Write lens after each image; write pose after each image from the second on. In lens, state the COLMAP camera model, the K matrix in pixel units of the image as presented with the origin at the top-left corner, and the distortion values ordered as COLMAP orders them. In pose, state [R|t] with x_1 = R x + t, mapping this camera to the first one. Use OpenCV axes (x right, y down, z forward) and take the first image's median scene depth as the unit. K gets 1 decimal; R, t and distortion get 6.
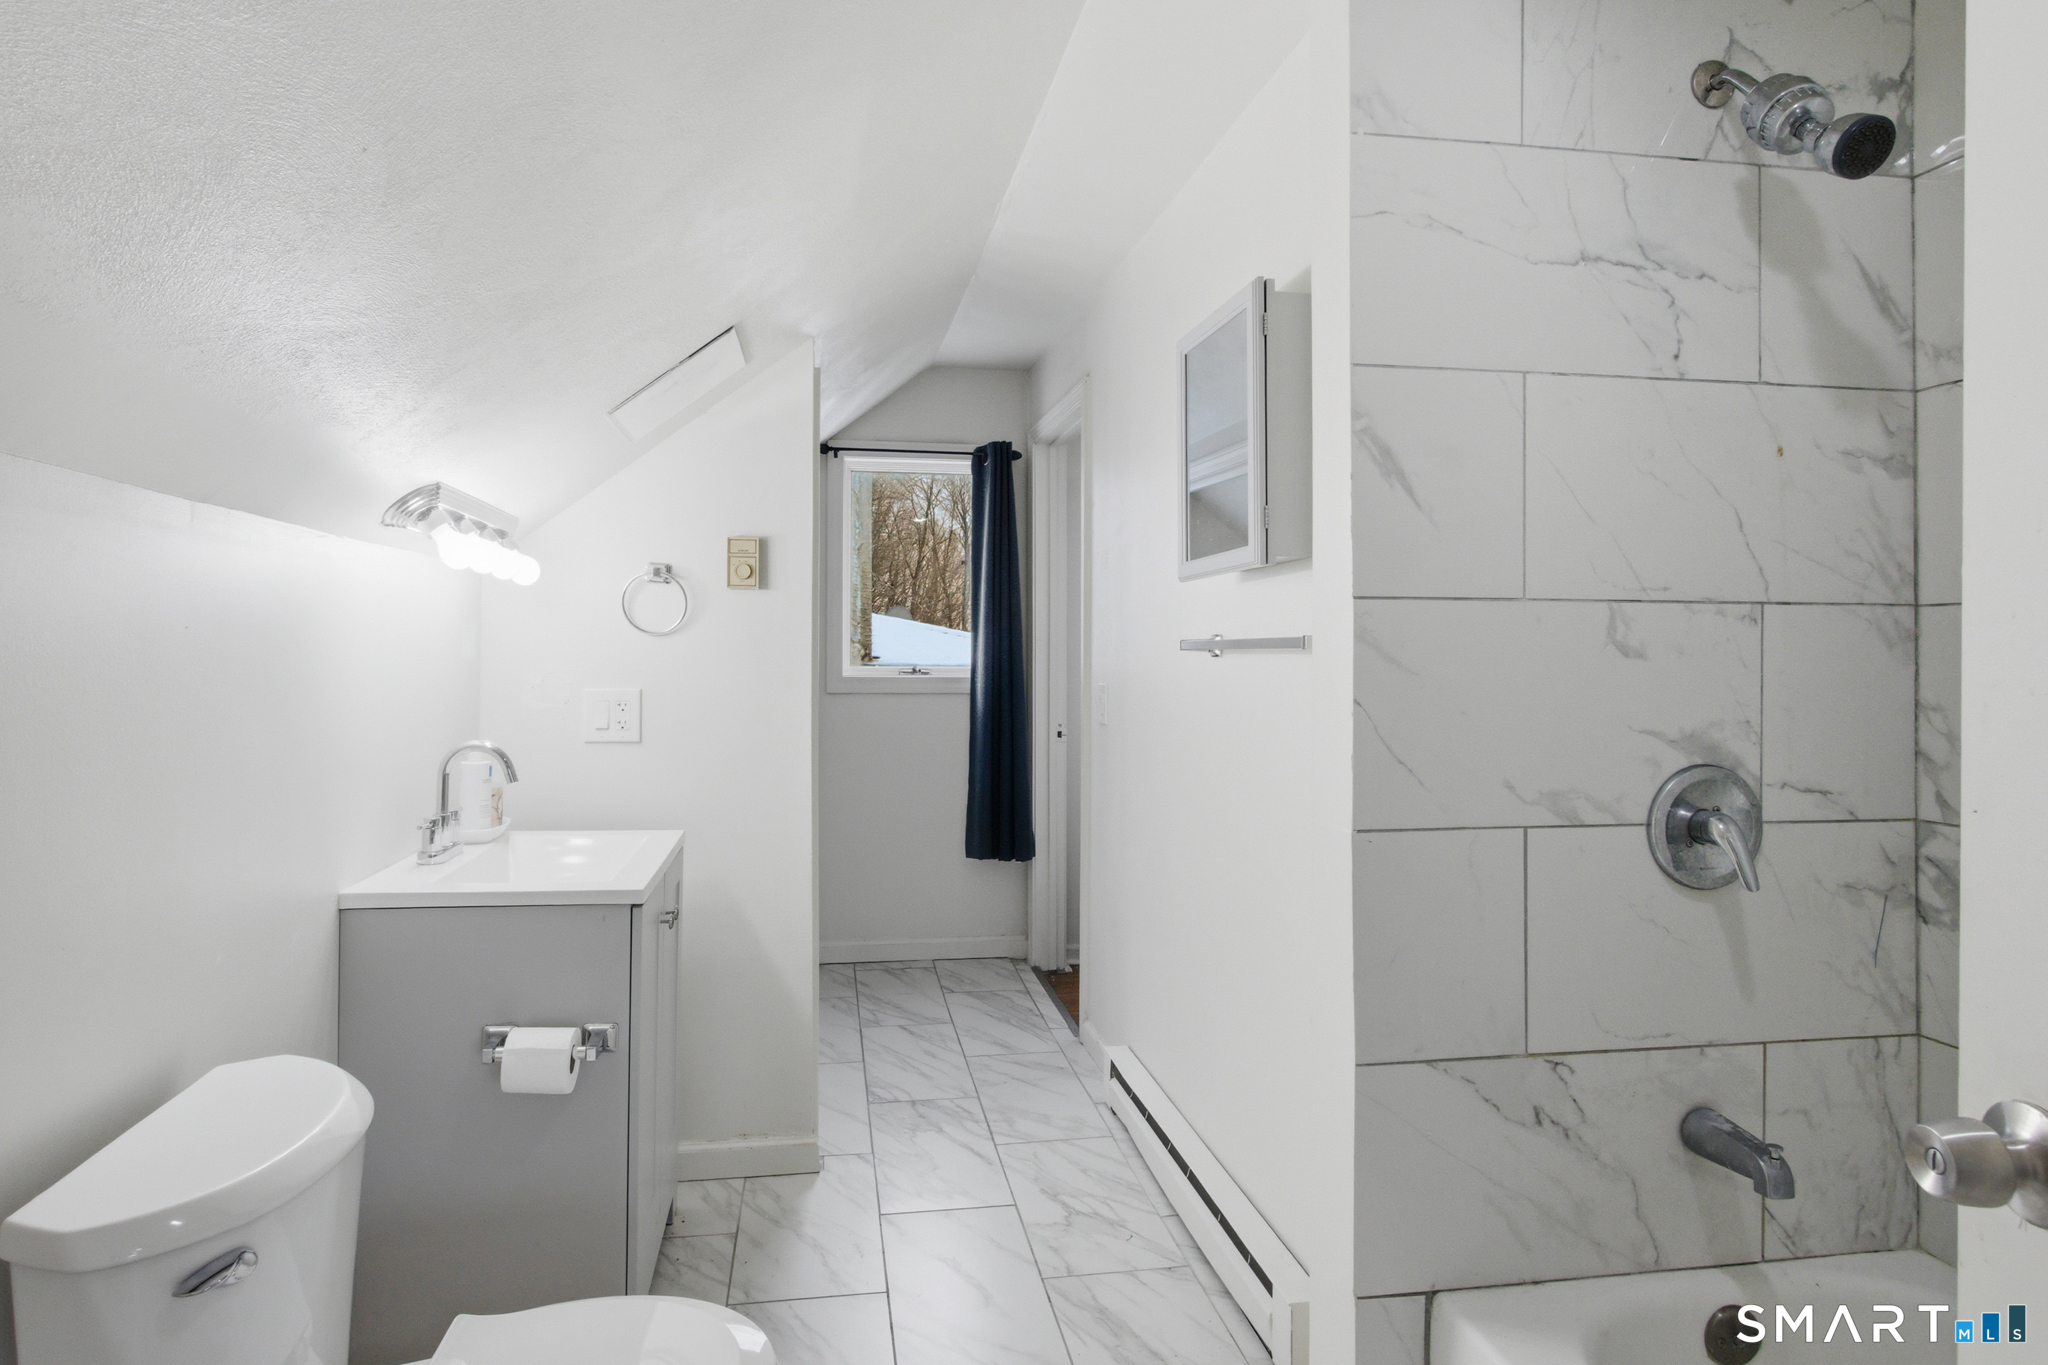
lens RADIAL K [[1163.0, 0, 1024.1], [0, 1163.0, 652.1], [0, 0, 1]] dist [0.022596, -0.001223]
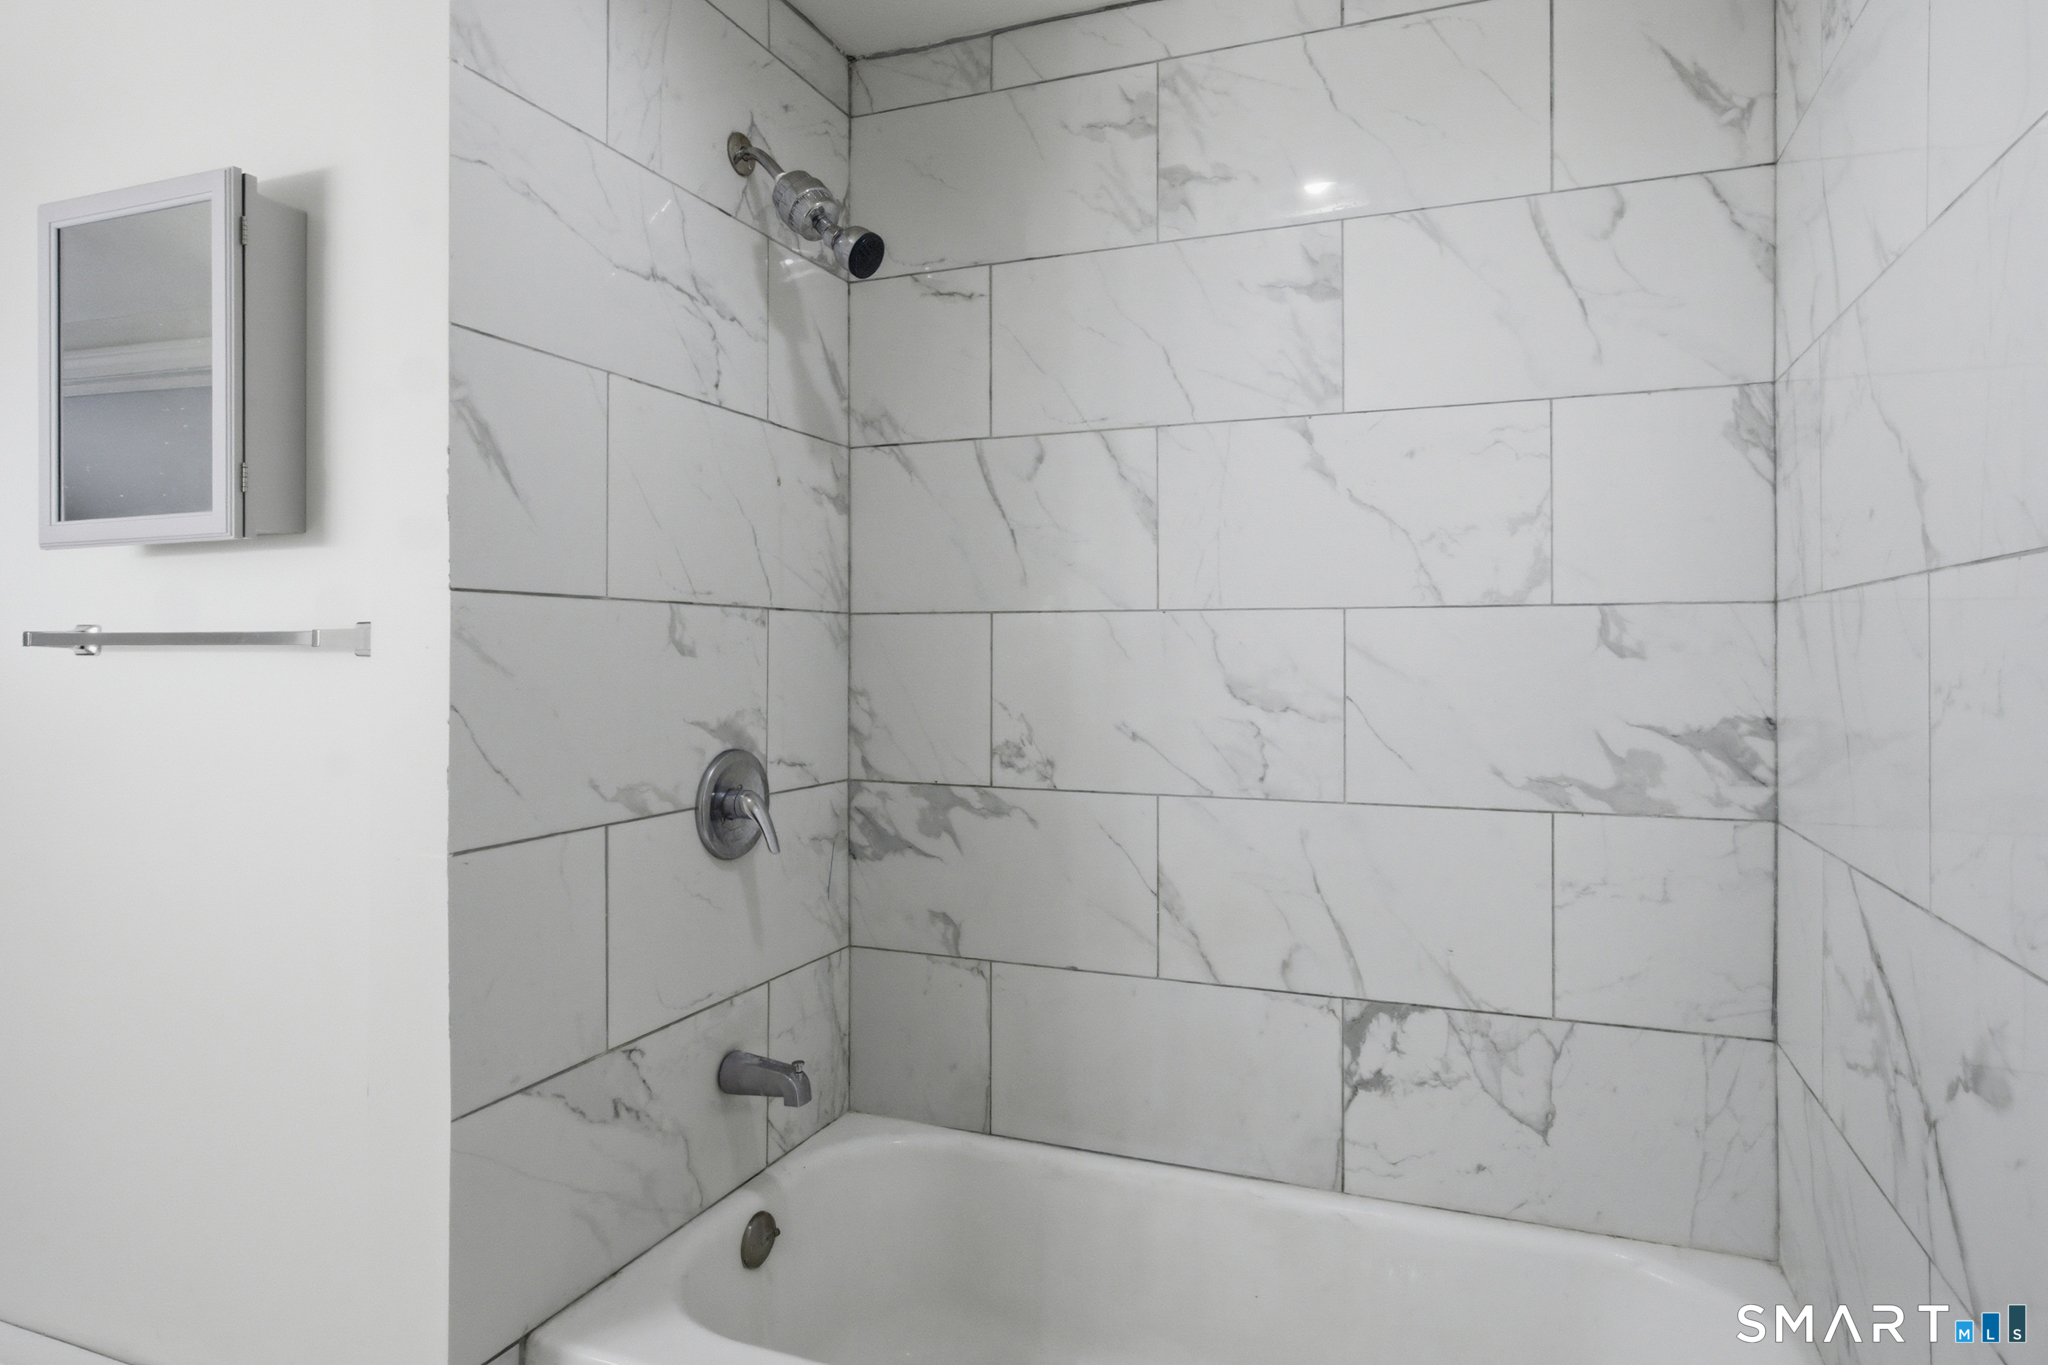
lens RADIAL K [[1177.5, 0, 1028.5], [0, 1177.5, 643.4], [0, 0, 1]] dist [-0.000800, 0.034604]
pose [[0.520964, 0.003013, 0.853573, -0.245374], [-0.002738, 0.999995, -0.001859, -0.005228], [-0.853574, -0.001368, 0.520969, 0.162164]]
